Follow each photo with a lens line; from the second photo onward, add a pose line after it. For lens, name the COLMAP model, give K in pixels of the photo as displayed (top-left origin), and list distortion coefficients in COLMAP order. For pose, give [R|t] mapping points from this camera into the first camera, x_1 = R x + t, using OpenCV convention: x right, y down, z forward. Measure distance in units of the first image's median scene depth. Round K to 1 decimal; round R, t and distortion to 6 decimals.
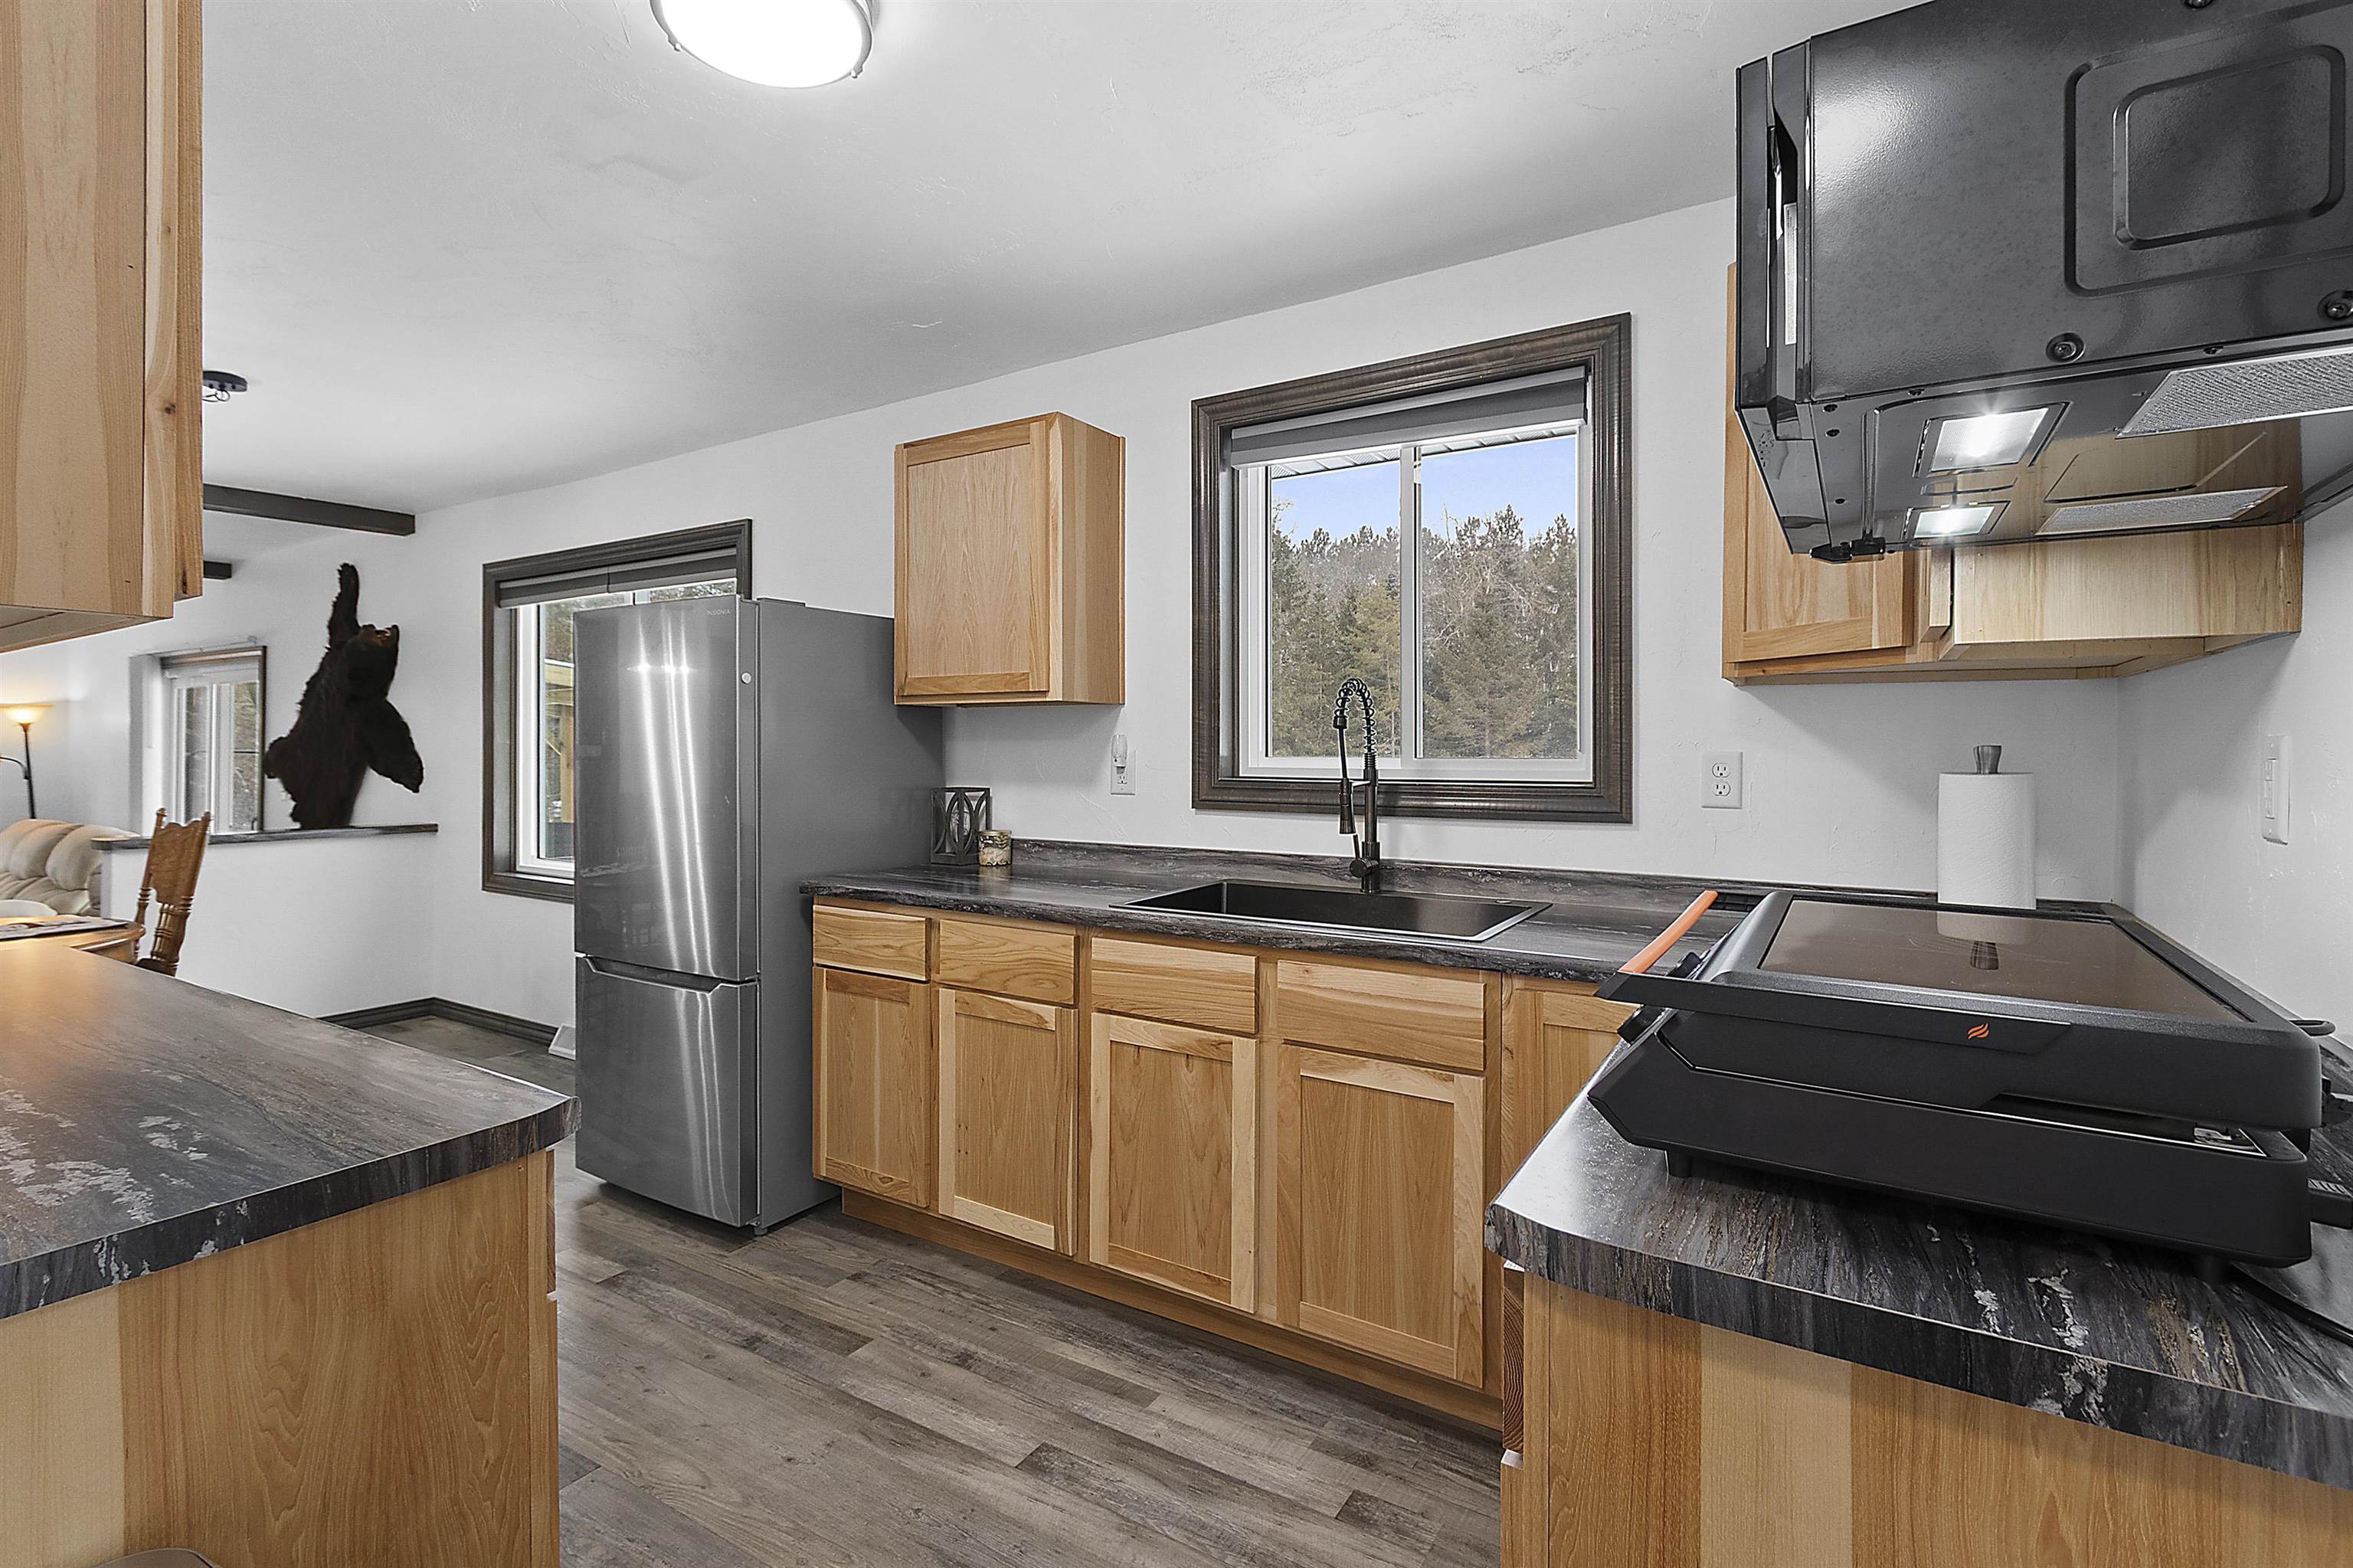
lens RADIAL K [[1090.2, 0, 1167.9], [0, 1090.2, 749.7], [0, 0, 1]] dist [0.002163, 0.000556]
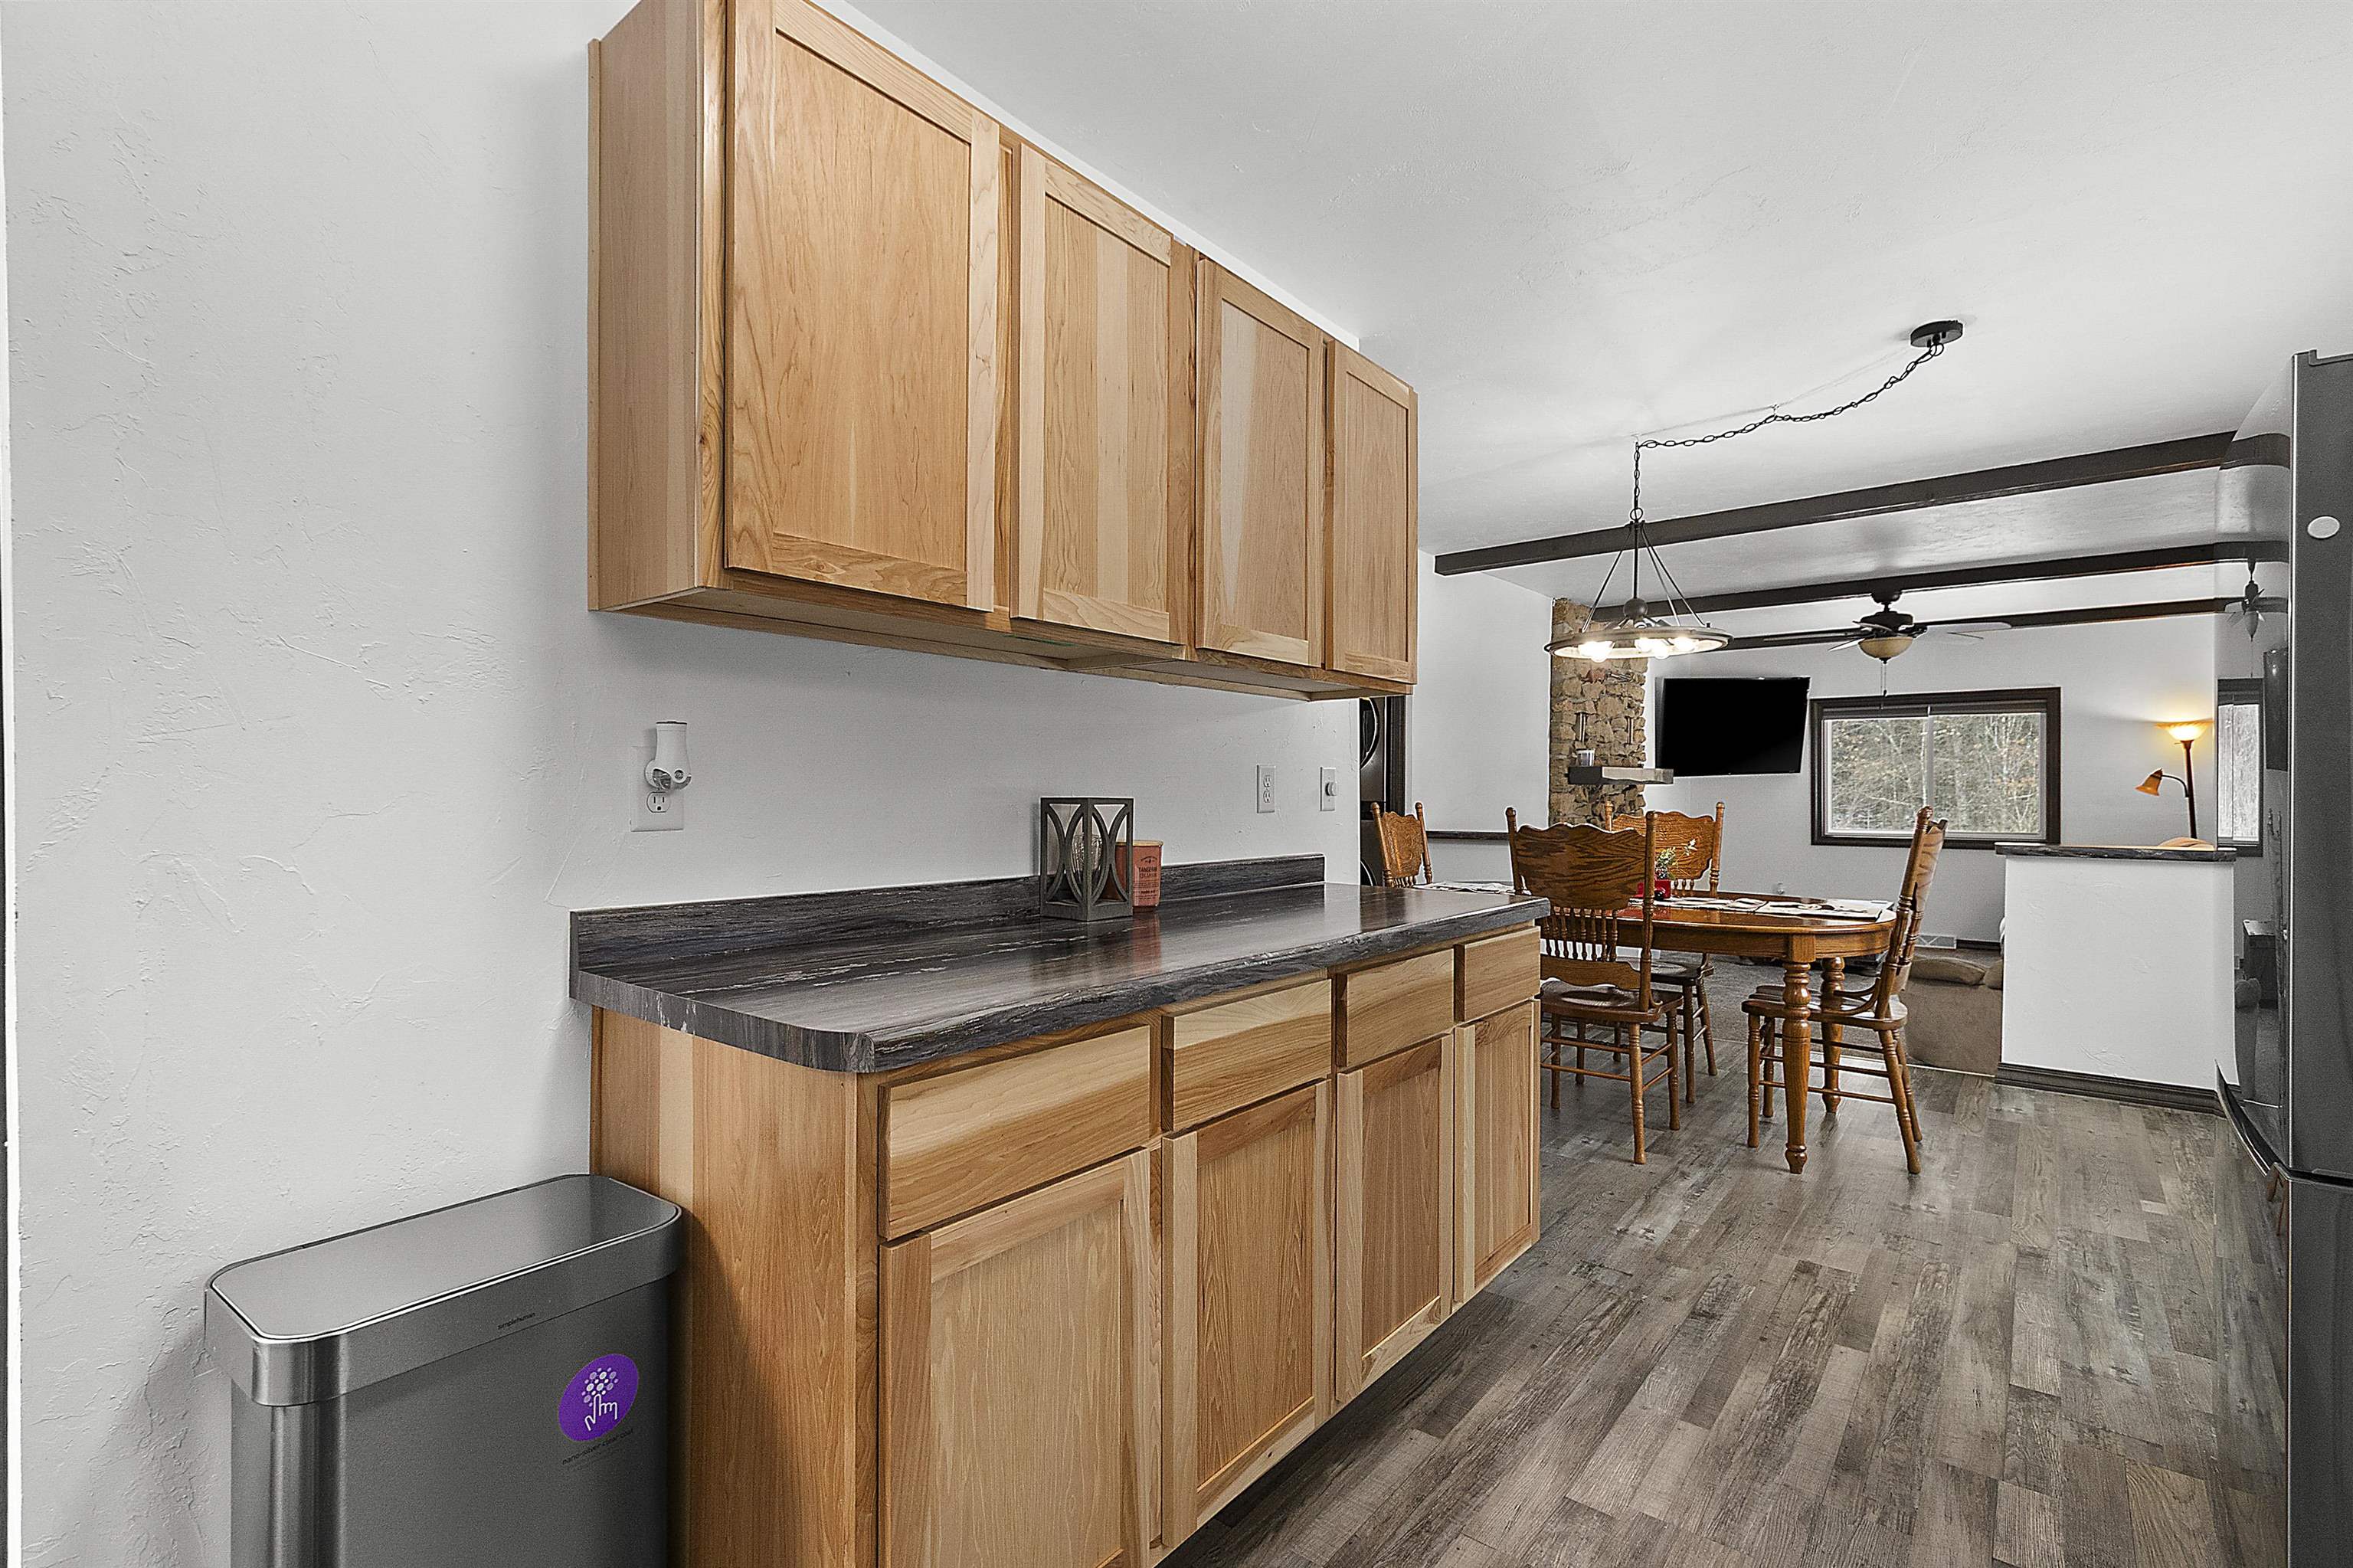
lens RADIAL K [[1083.8, 0, 1160.9], [0, 1083.8, 788.1], [0, 0, 1]] dist [0.005359, -0.000882]
pose [[-0.123682, 0.007457, -0.992294, 0.151375], [-0.003963, 0.999960, 0.008008, 0.045950], [0.992314, 0.004923, -0.123647, 0.605233]]
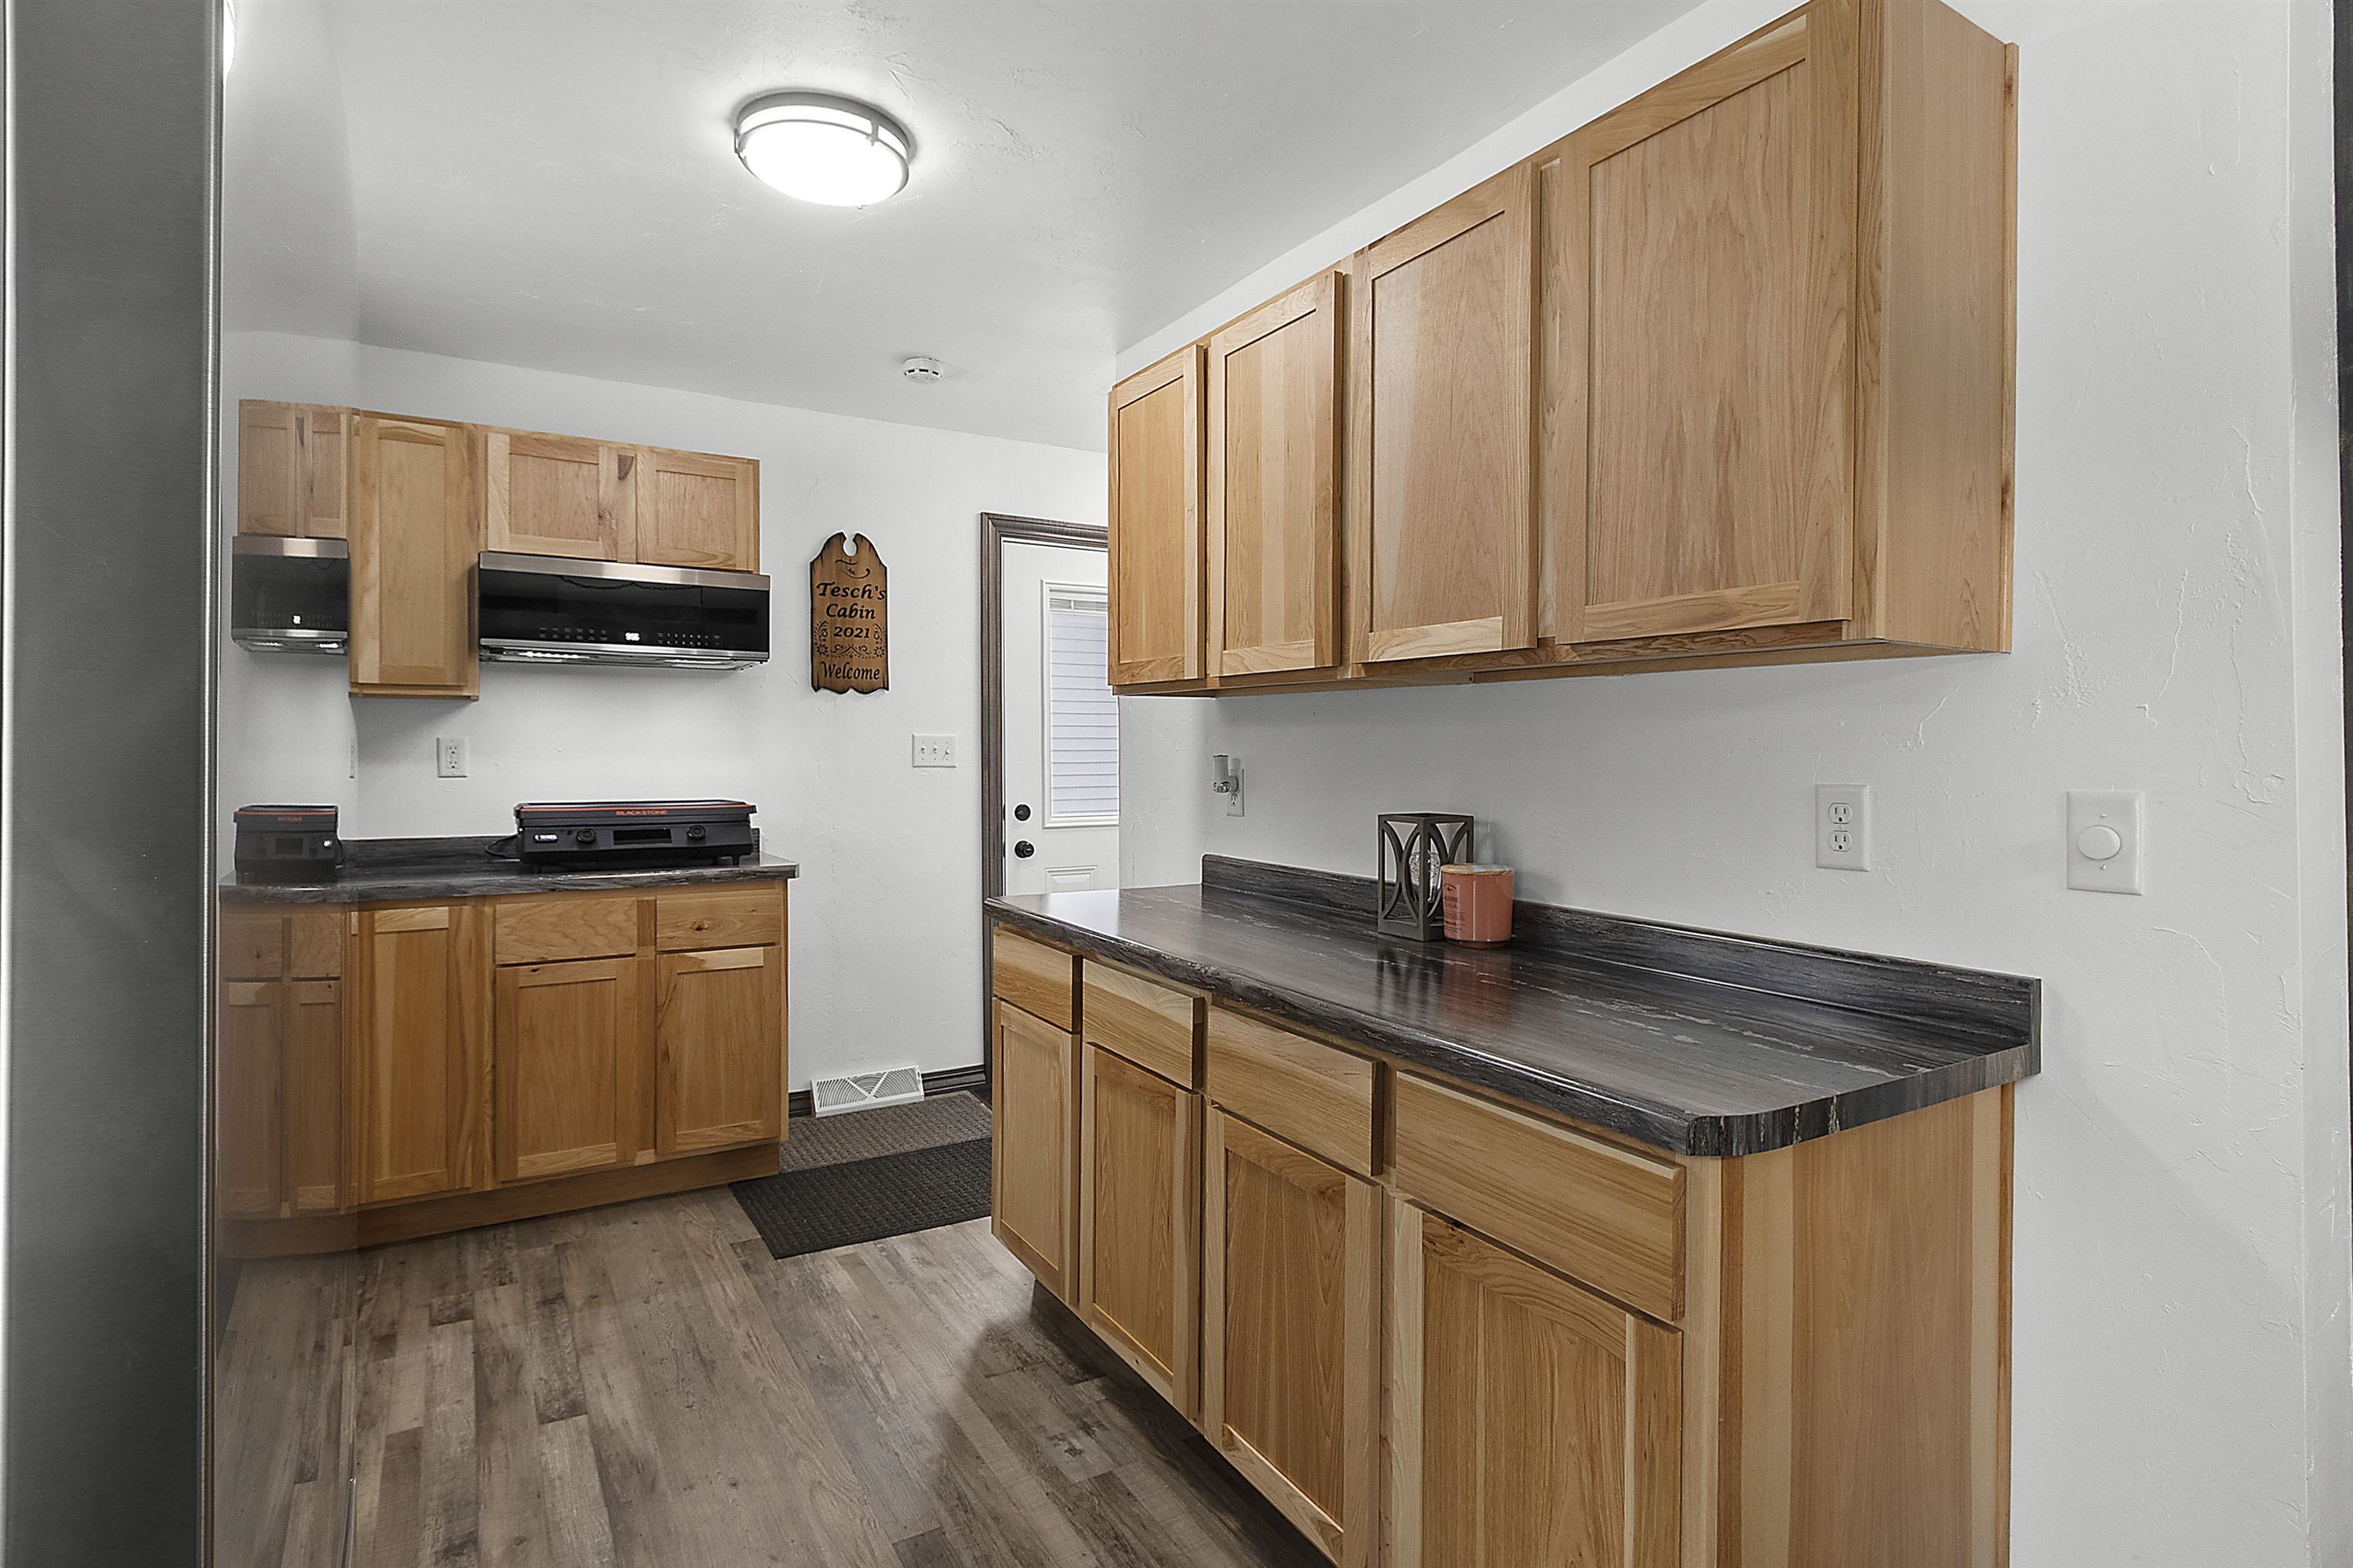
lens RADIAL K [[1171.9, 0, 1168.4], [0, 1171.9, 758.2], [0, 0, 1]] dist [0.003857, -0.000839]
pose [[-0.893492, -0.000809, 0.449079, -0.853751], [0.001721, 0.999985, 0.005226, 0.012720], [-0.449077, 0.005443, -0.893477, 1.302239]]
